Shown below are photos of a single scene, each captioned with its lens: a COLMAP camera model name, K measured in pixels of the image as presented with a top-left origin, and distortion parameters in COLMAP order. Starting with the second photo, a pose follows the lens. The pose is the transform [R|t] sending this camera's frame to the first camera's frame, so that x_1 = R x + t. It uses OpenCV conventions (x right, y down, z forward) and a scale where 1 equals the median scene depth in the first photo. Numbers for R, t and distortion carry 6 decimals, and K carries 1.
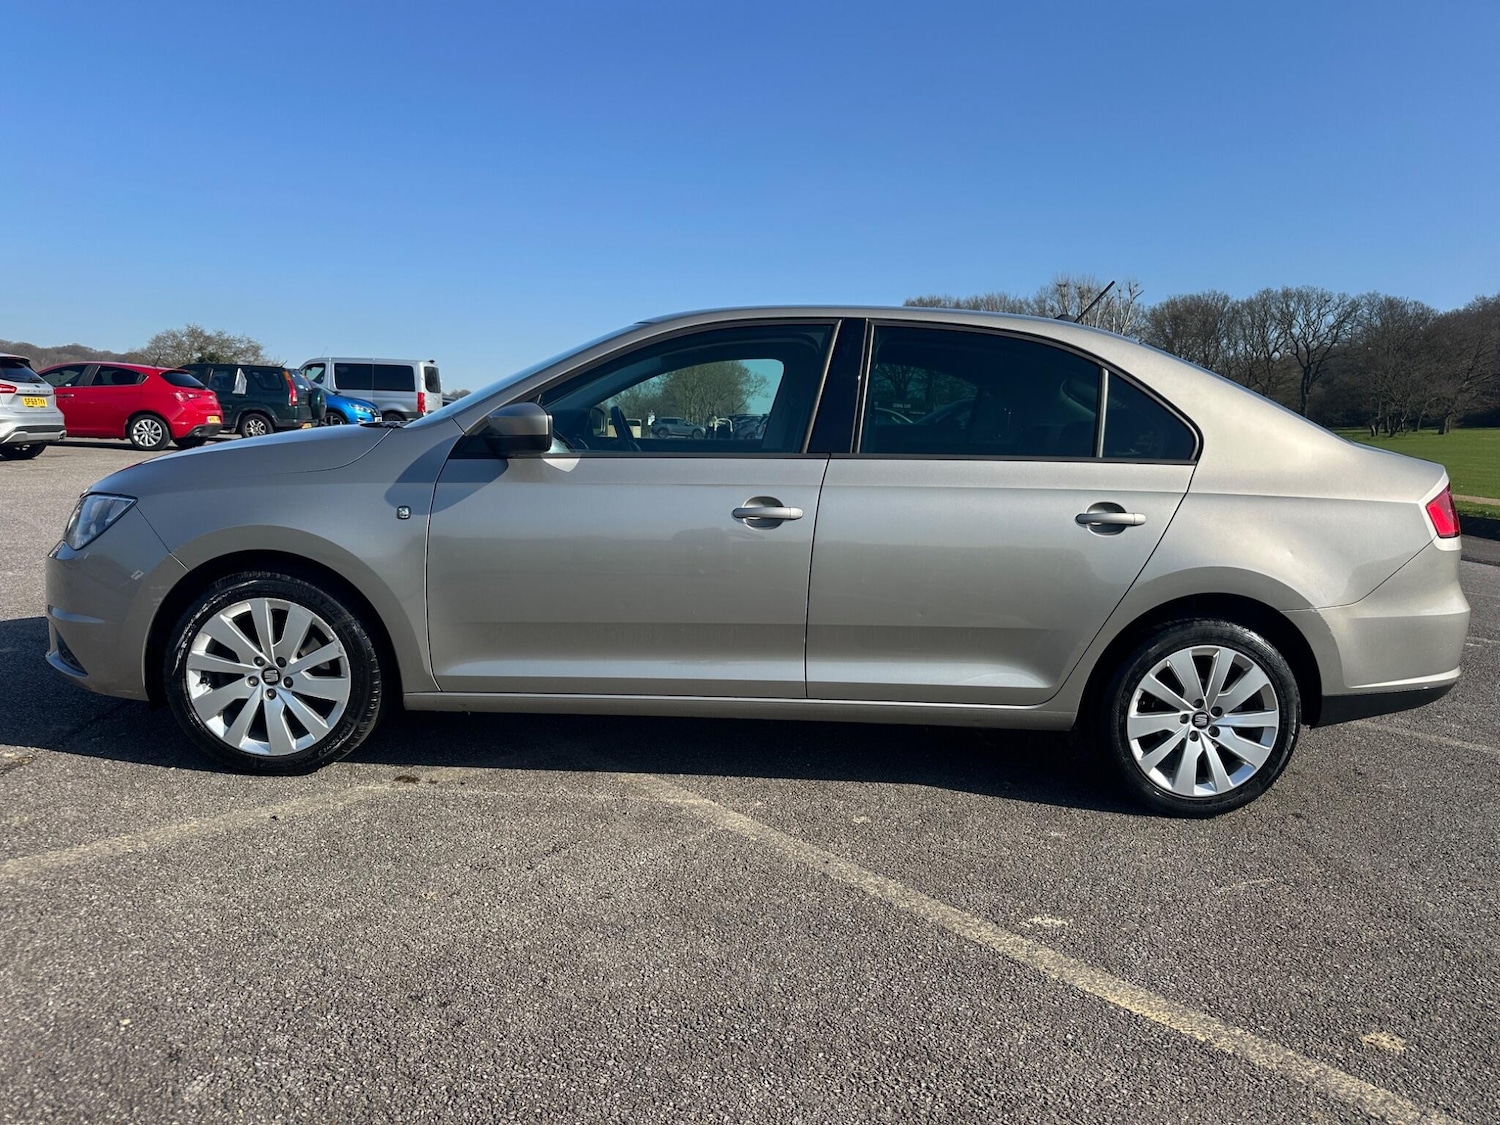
lens RADIAL K [[1070.0, 0, 737.0], [0, 1070.0, 548.8], [0, 0, 1]] dist [0.020979, -0.037438]
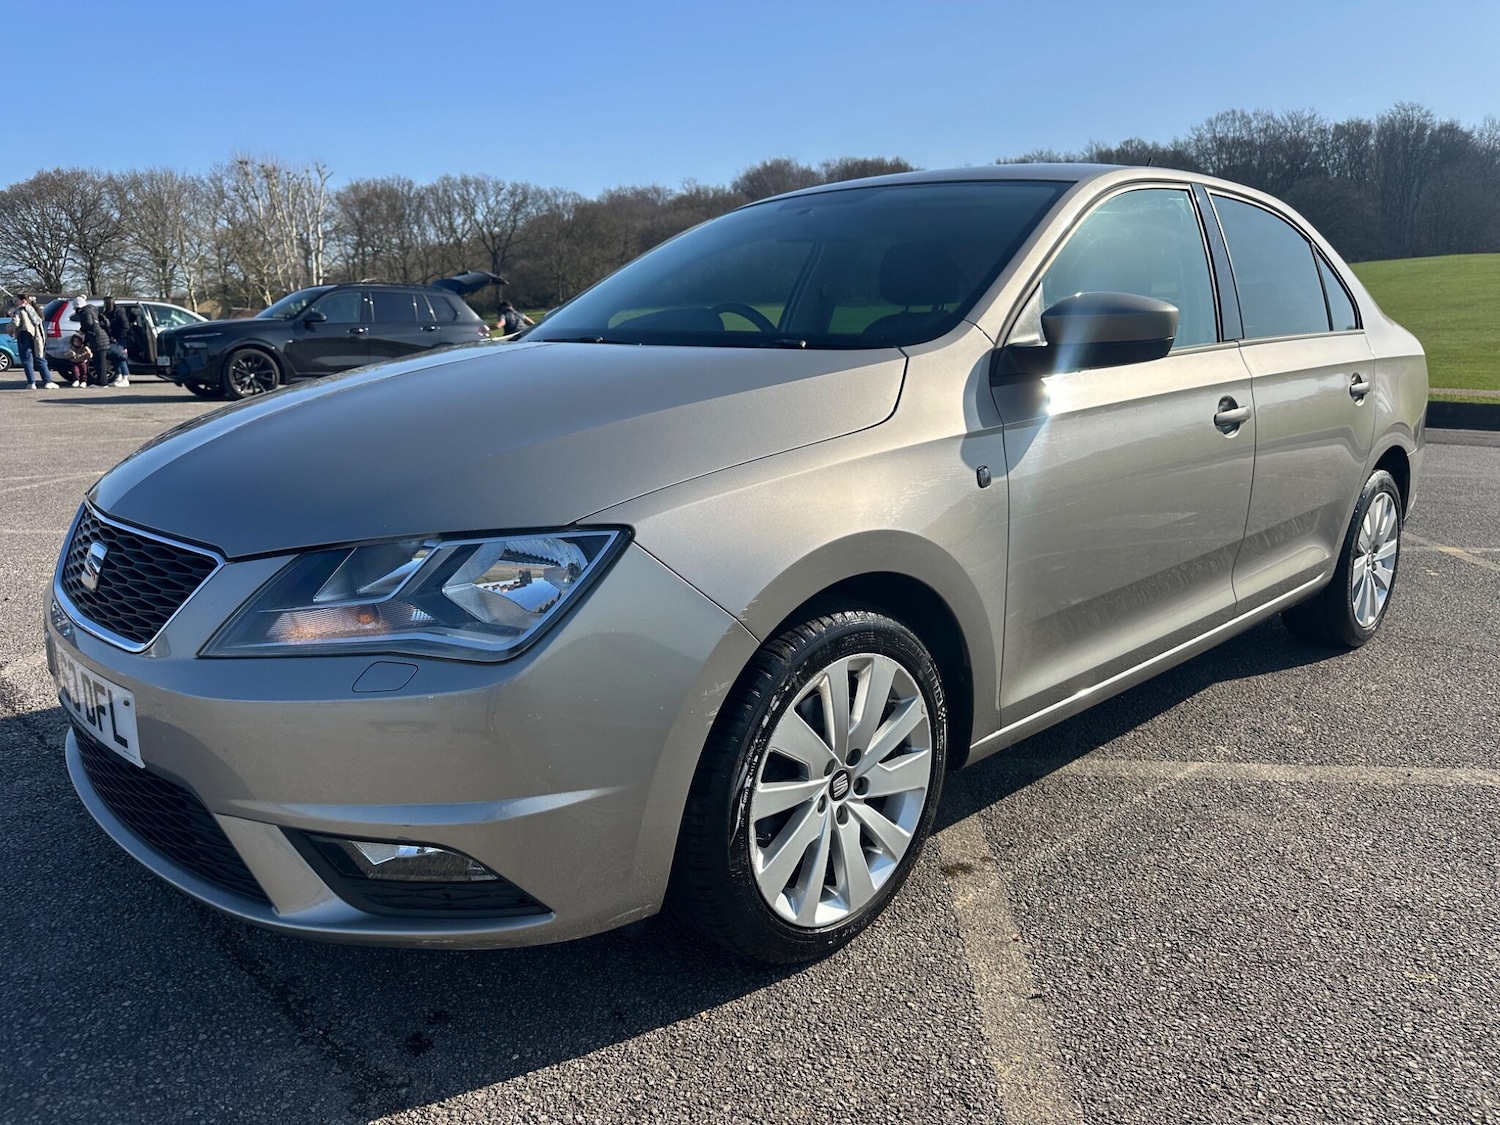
lens RADIAL K [[1070.0, 0, 748.8], [0, 1070.0, 562.0], [0, 0, 1]] dist [0.020979, -0.037438]
pose [[0.741695, -0.192254, 0.642594, -0.809575], [0.119401, 0.980584, 0.155560, -0.096443], [-0.660024, -0.038652, 0.750249, 0.588211]]
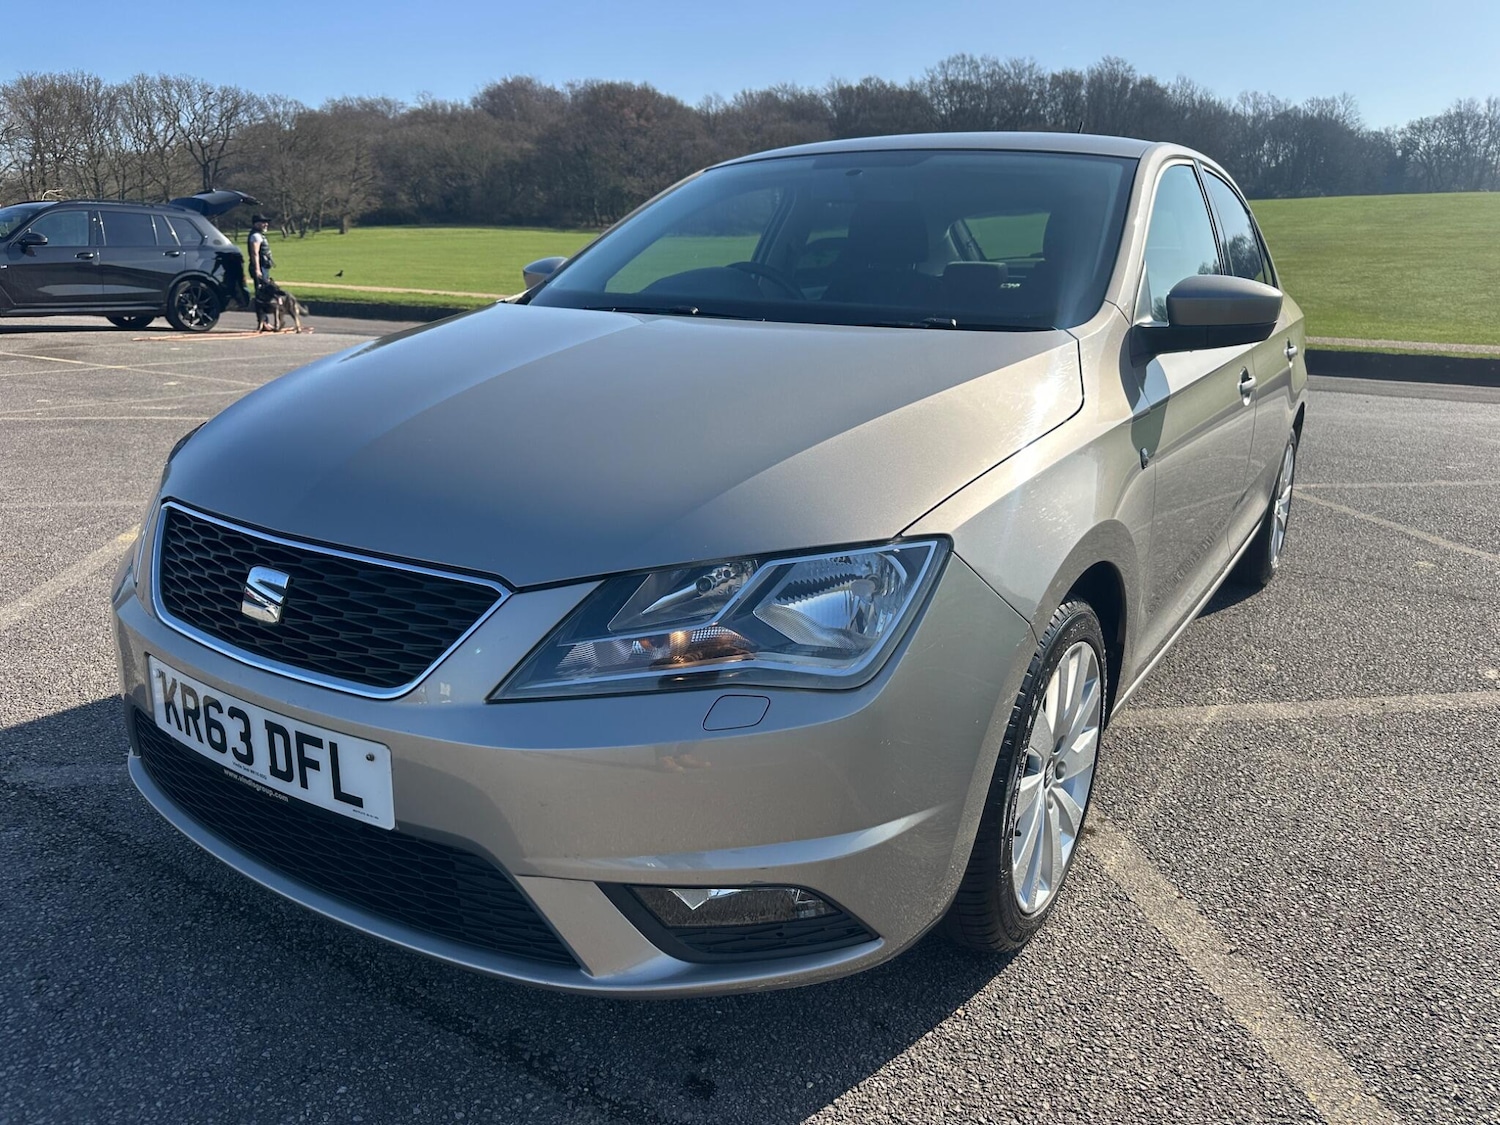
lens RADIAL K [[1070.0, 0, 754.8], [0, 1070.0, 562.3], [0, 0, 1]] dist [0.020979, -0.037438]
pose [[0.568770, -0.259848, 0.780372, -0.943222], [0.108359, 0.964187, 0.242077, -0.151570], [-0.815327, -0.053126, 0.576558, 0.781793]]
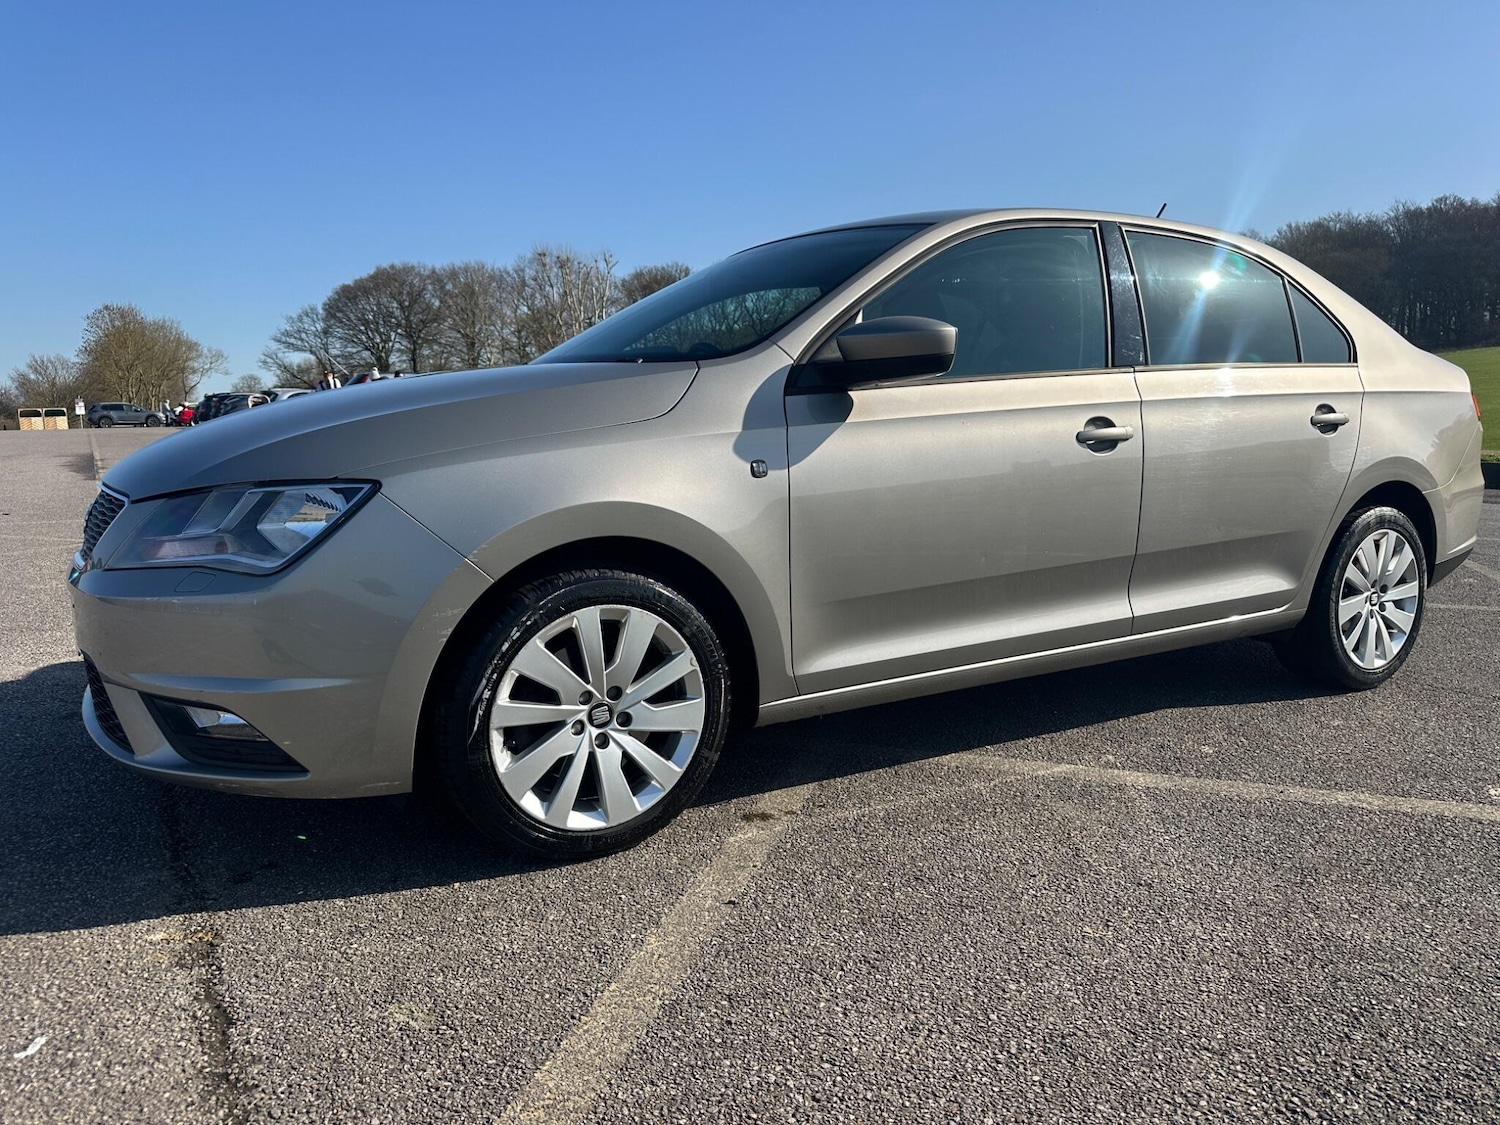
lens RADIAL K [[1070.0, 0, 749.9], [0, 1070.0, 557.7], [0, 0, 1]] dist [0.020979, -0.037438]
pose [[0.879580, -0.120772, 0.460167, -0.647598], [0.105283, 0.992673, 0.059288, -0.015697], [-0.463956, -0.003701, 0.885851, 0.325408]]
